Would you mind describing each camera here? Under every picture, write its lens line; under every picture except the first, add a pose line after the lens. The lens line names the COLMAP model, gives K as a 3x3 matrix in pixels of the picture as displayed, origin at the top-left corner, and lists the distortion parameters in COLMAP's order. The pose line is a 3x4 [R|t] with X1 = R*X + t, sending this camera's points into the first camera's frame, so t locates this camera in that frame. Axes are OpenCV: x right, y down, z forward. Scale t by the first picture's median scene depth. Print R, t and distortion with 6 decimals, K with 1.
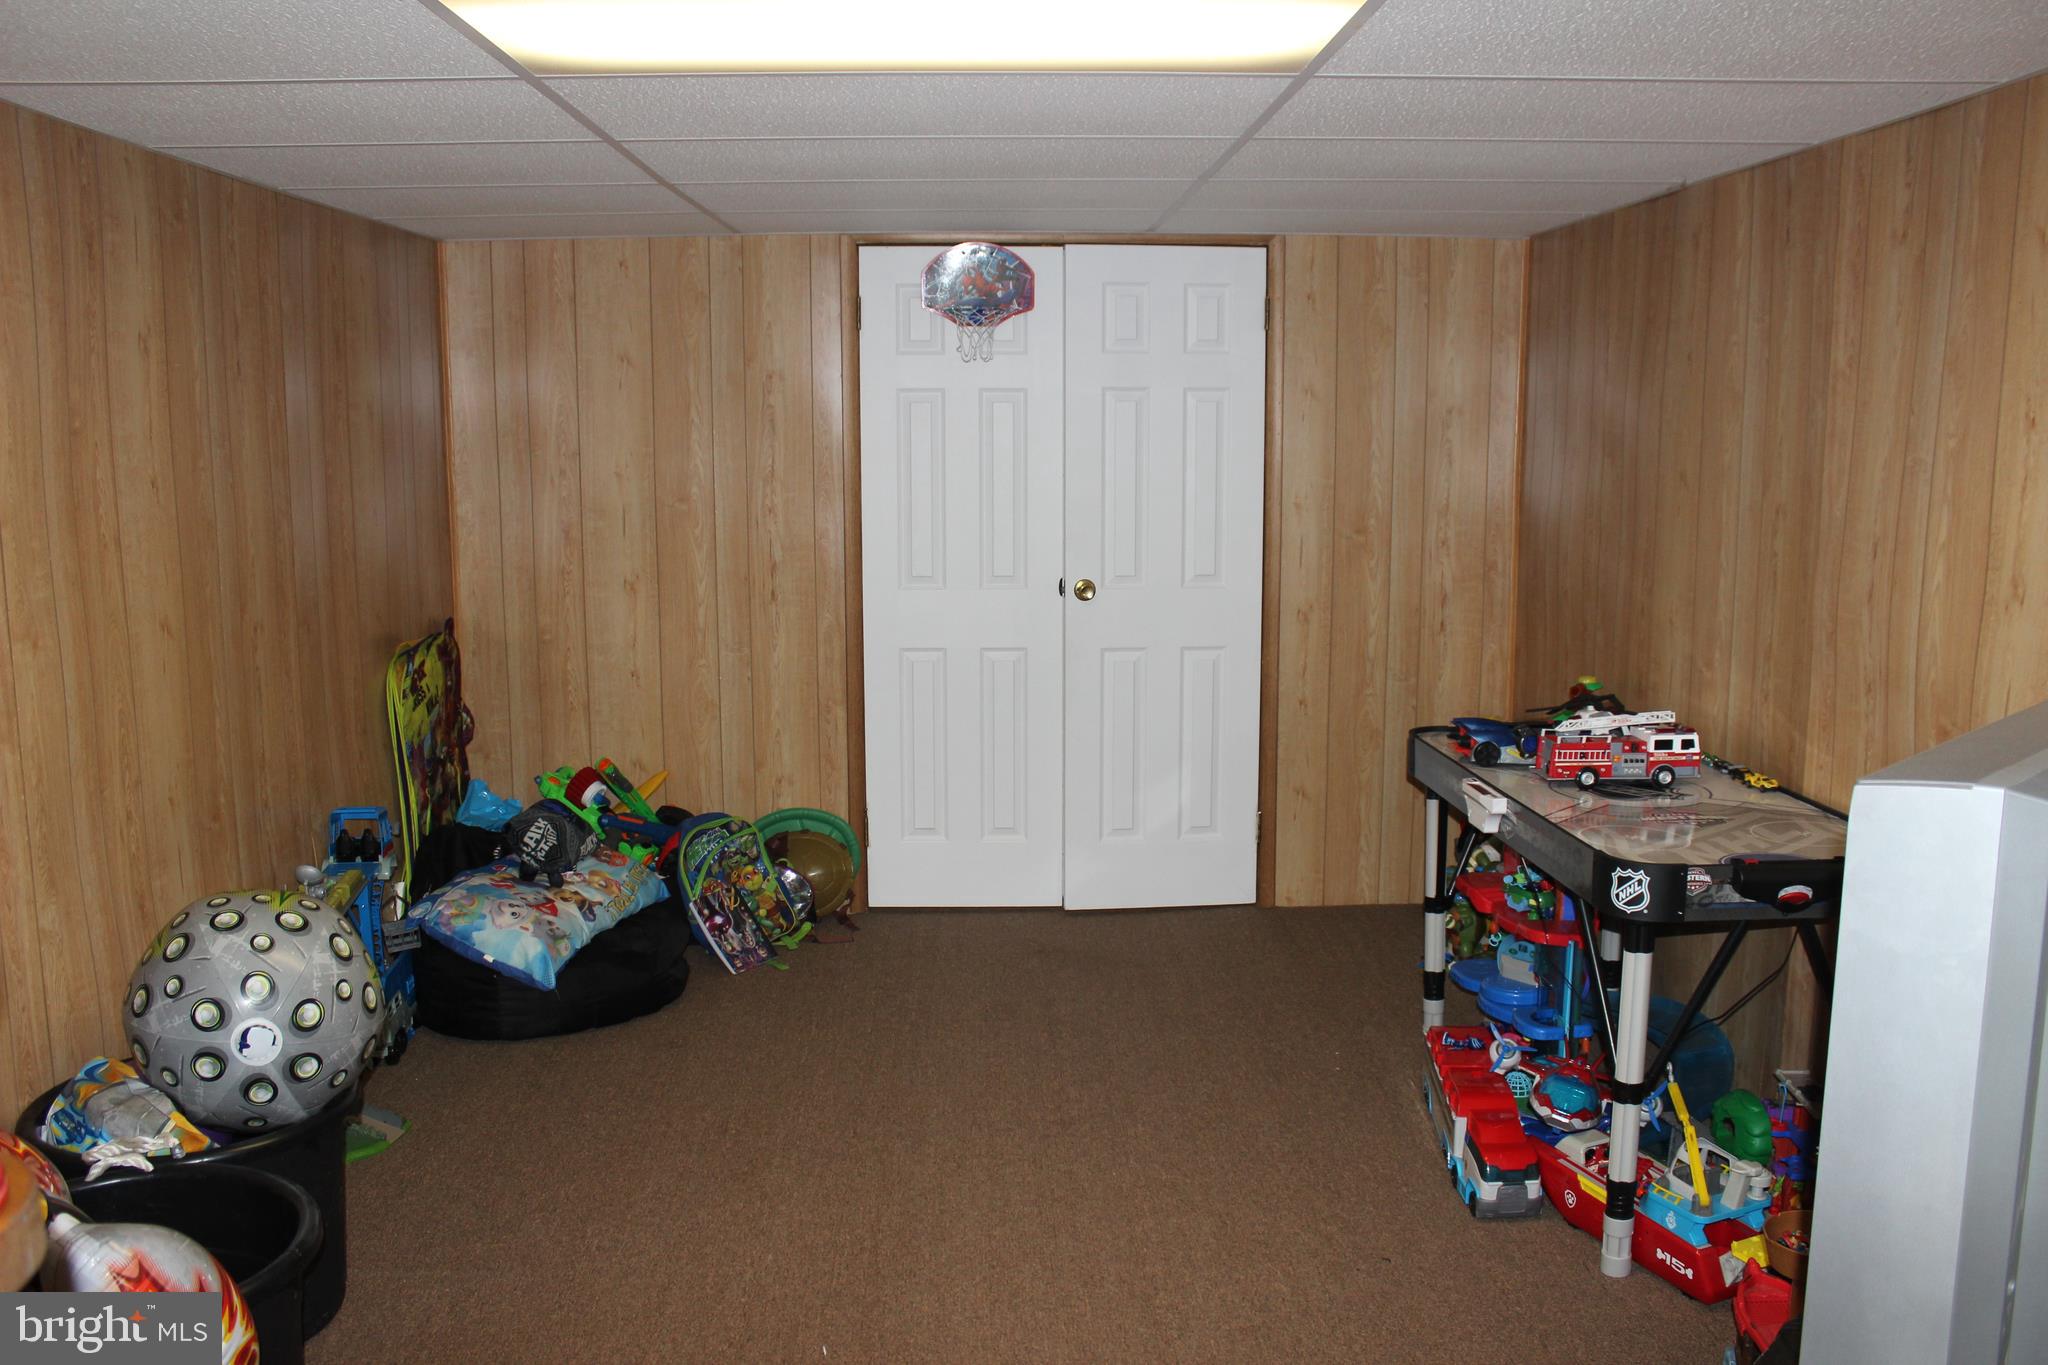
lens RADIAL K [[1731.9, 0, 1031.4], [0, 1731.9, 691.4], [0, 0, 1]] dist [-0.123577, 0.067384]
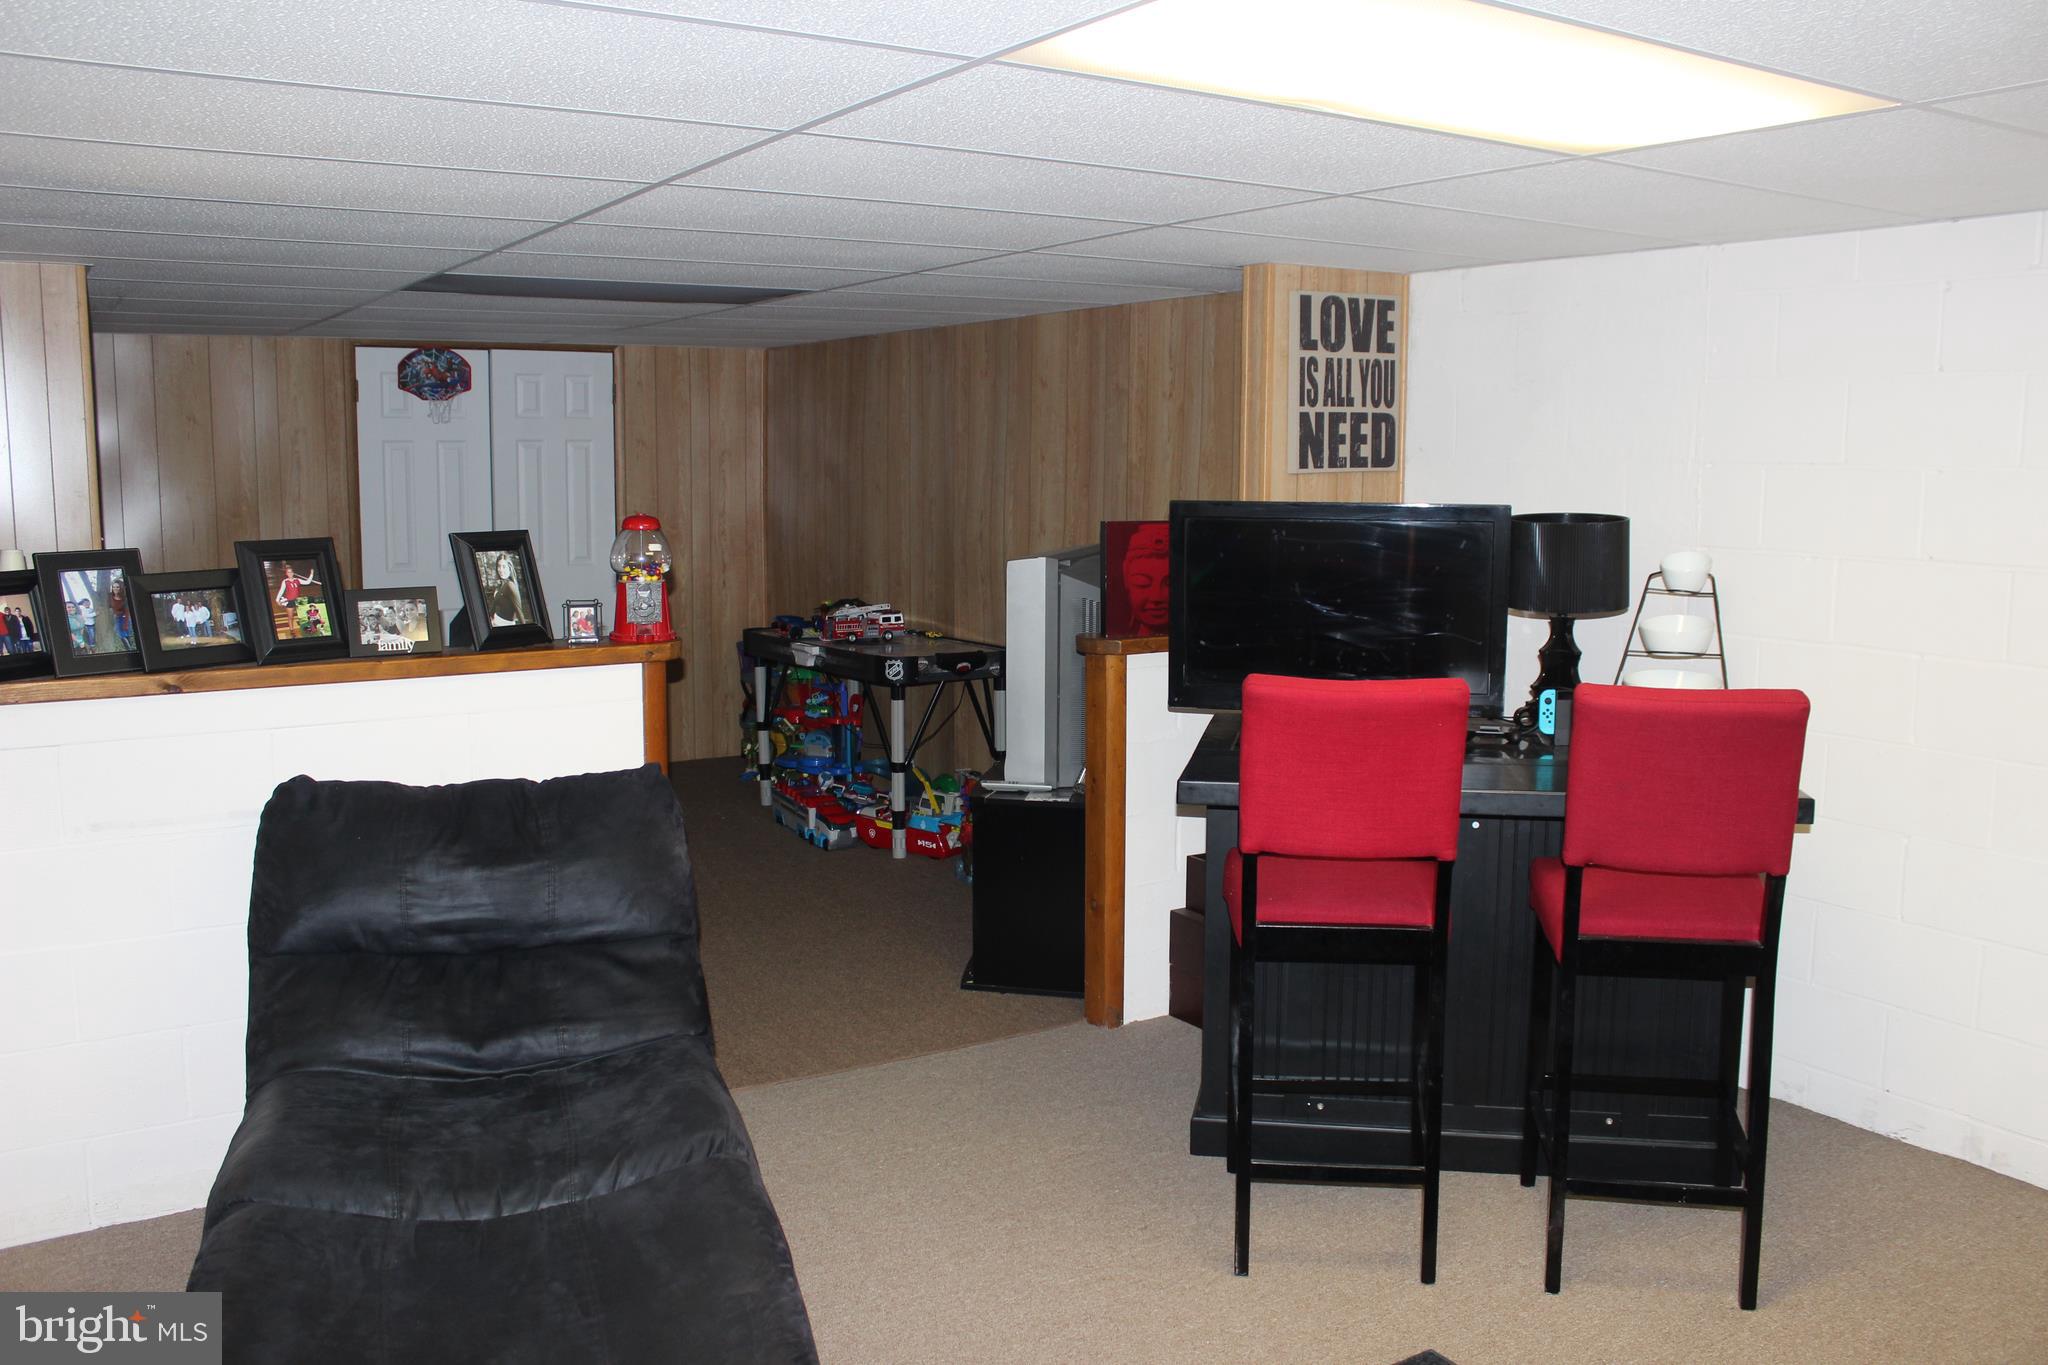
lens RADIAL K [[1731.9, 0, 1025.3], [0, 1731.9, 679.3], [0, 0, 1]] dist [-0.123577, 0.067384]
pose [[0.863622, -0.061164, 0.500416, -0.504552], [0.074921, 0.997162, -0.007420, 0.127935], [-0.498542, 0.043900, 0.865753, -0.827441]]
